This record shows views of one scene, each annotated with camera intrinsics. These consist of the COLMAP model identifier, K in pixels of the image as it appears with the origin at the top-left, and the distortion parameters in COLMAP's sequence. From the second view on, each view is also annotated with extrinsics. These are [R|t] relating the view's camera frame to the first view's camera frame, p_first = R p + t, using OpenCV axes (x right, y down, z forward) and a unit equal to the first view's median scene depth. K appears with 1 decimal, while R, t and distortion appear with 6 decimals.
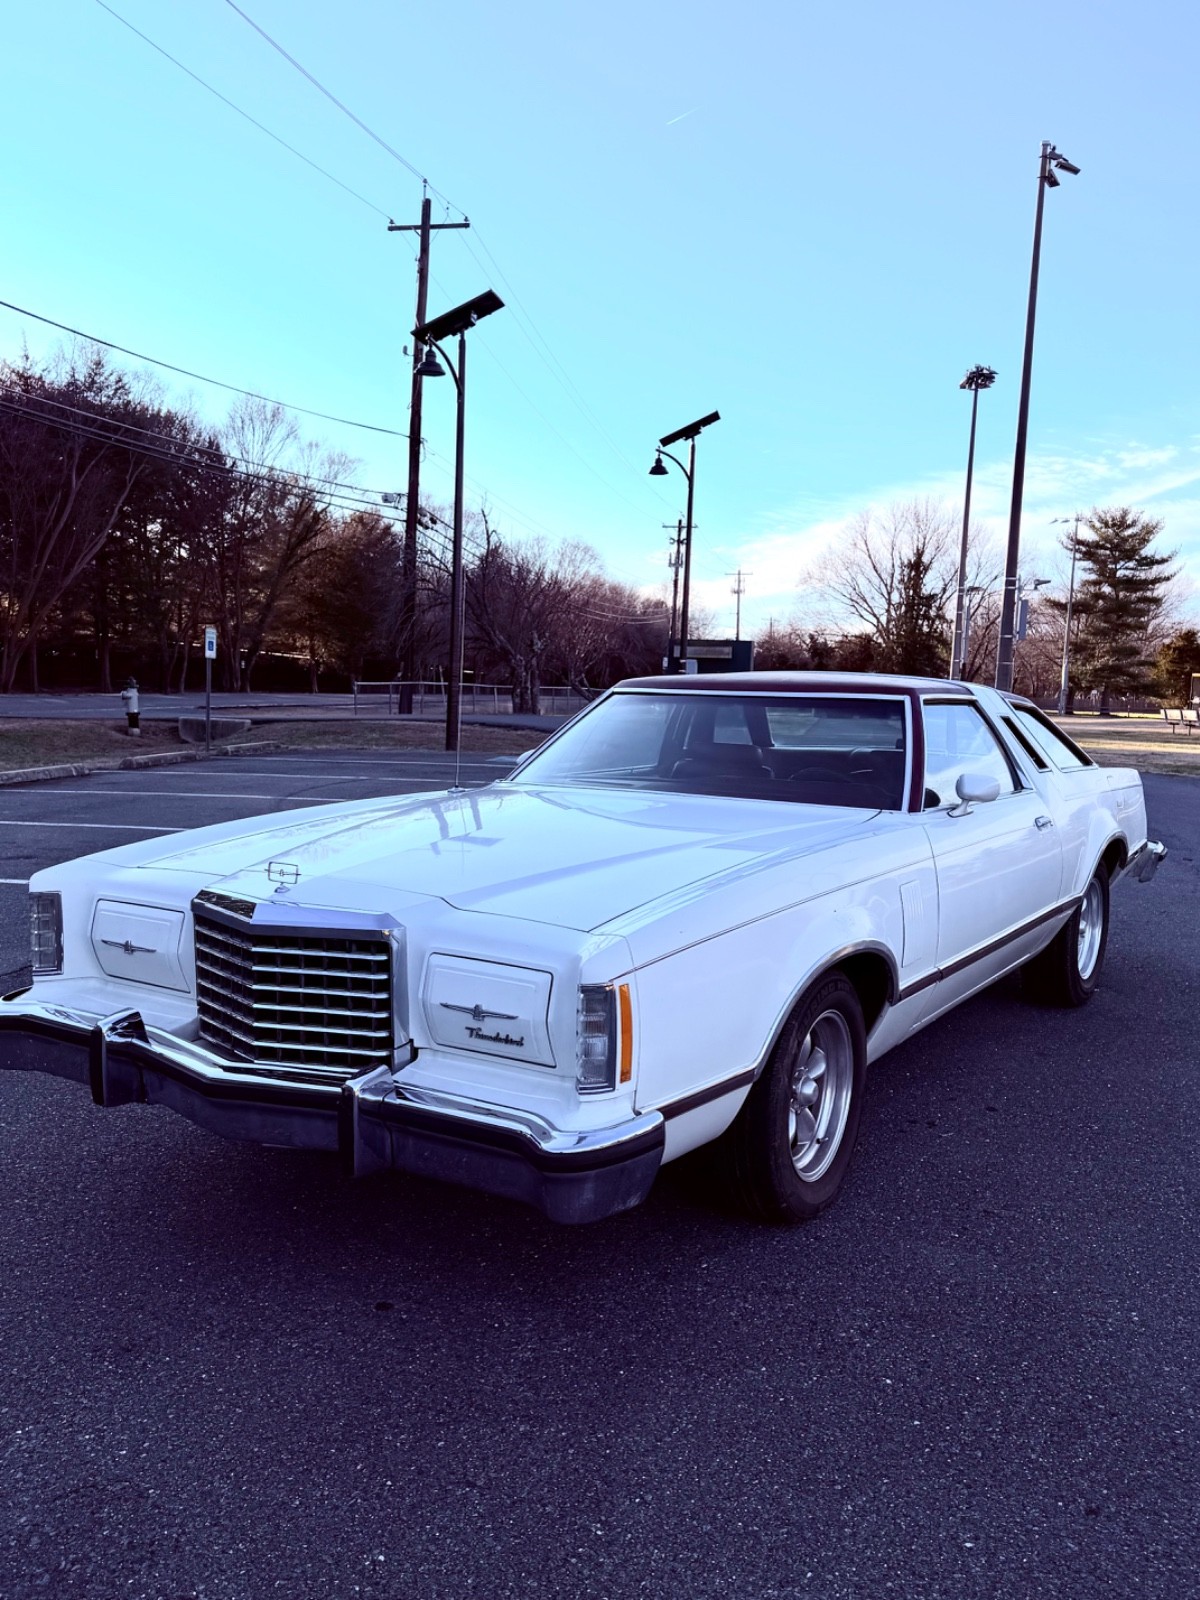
lens RADIAL K [[1367.6, 0, 600.0], [0, 1367.6, 800.0], [0, 0, 1]] dist [0.156569, -0.339696]
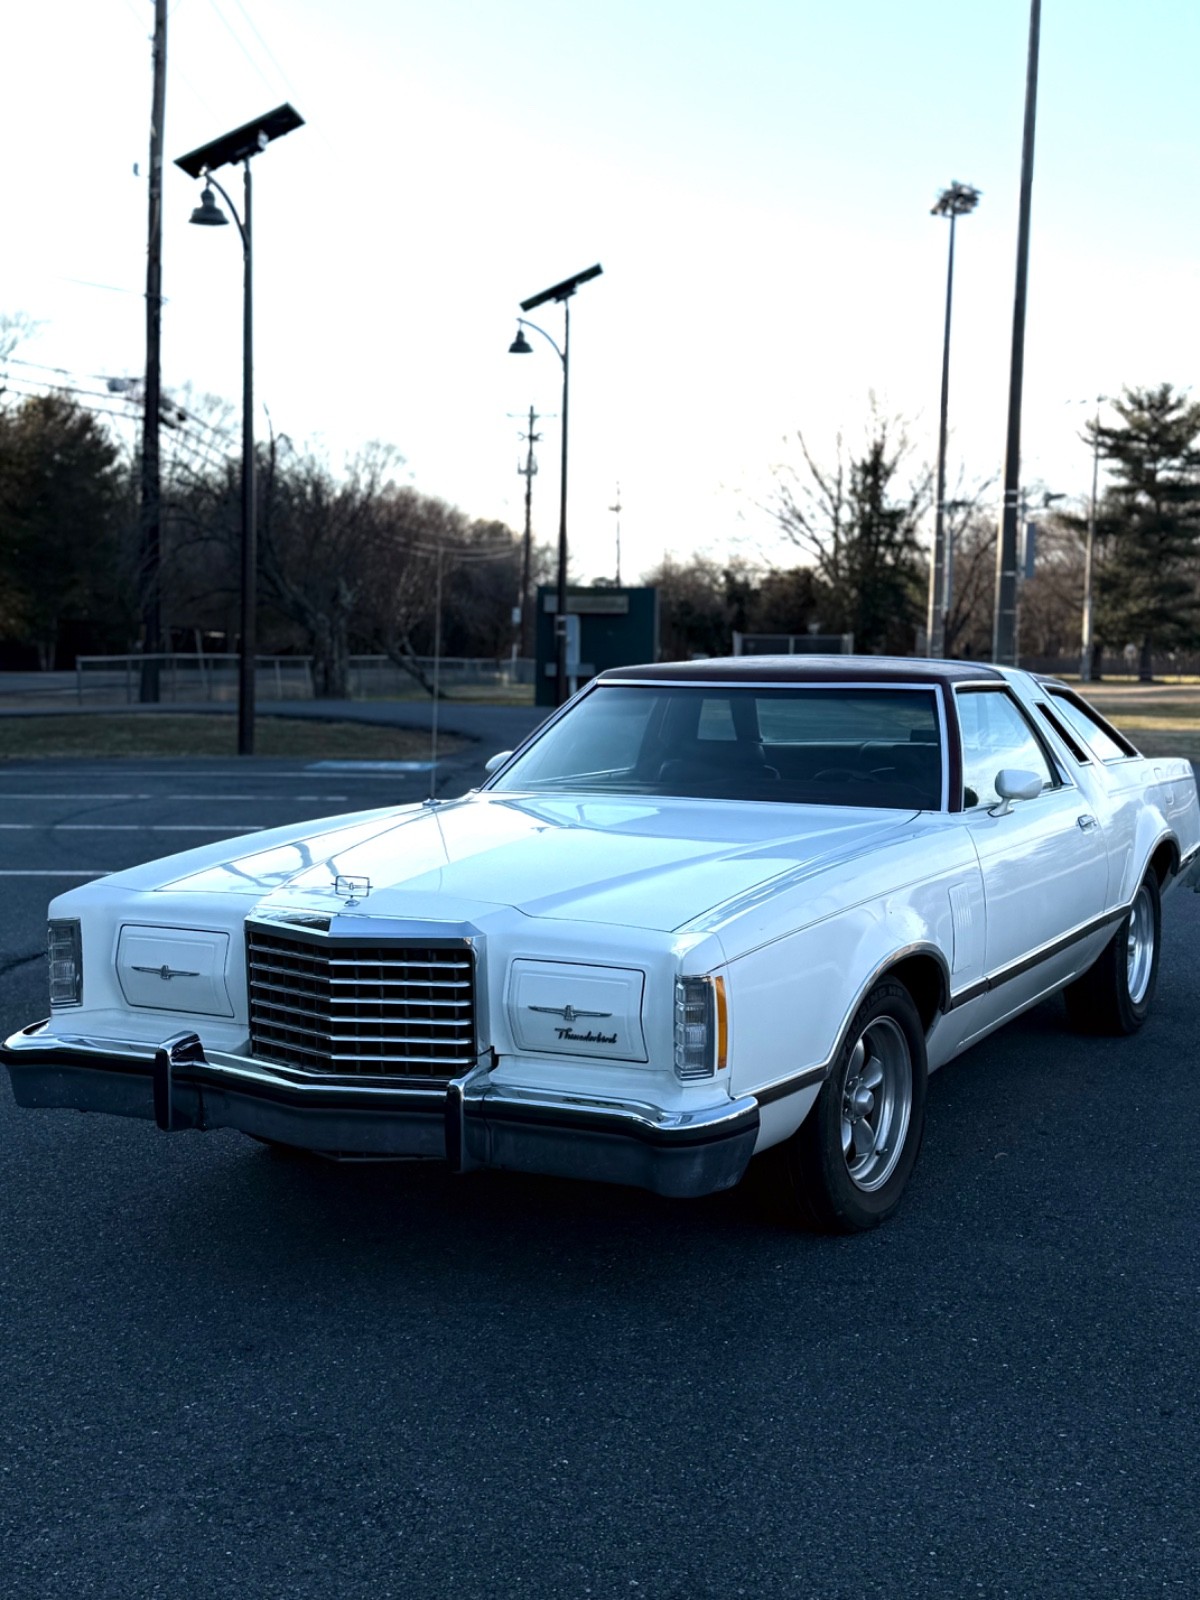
lens RADIAL K [[2057.8, 0, 600.0], [0, 2057.8, 800.0], [0, 0, 1]] dist [0.115108, -0.018528]
pose [[0.995593, -0.026613, 0.089923, -0.101336], [0.027517, 0.999582, -0.008829, 0.004882], [-0.089650, 0.011264, 0.995910, -0.273076]]
